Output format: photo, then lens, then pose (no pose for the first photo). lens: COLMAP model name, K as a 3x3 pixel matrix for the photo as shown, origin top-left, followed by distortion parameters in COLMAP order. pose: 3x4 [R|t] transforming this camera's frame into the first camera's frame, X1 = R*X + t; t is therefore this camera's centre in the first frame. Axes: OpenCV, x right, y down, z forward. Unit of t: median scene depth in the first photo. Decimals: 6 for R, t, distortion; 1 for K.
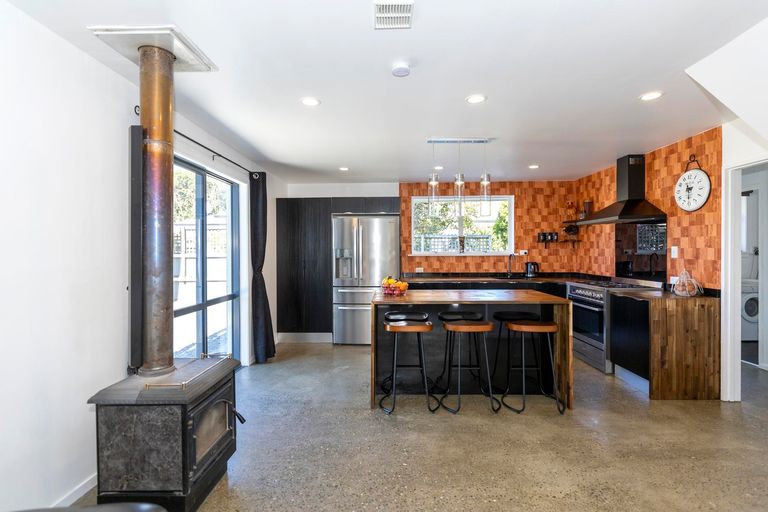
lens RADIAL K [[373.2, 0, 384.9], [0, 373.2, 255.7], [0, 0, 1]] dist [0.000879, 0.000041]
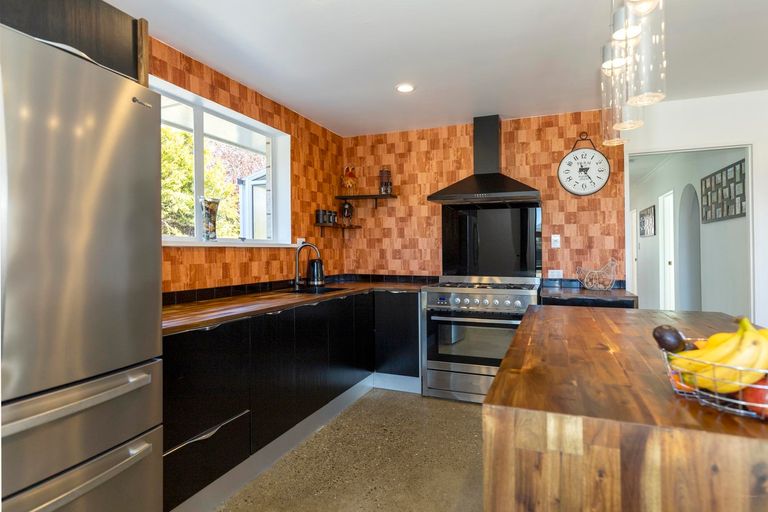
lens RADIAL K [[409.9, 0, 384.6], [0, 409.9, 251.5], [0, 0, 1]] dist [-0.000648, 0.000079]
pose [[0.348336, 0.003660, 0.937363, -0.222326], [0.010609, 0.999913, -0.007847, 0.015433], [-0.937310, 0.012678, 0.348267, 0.943443]]
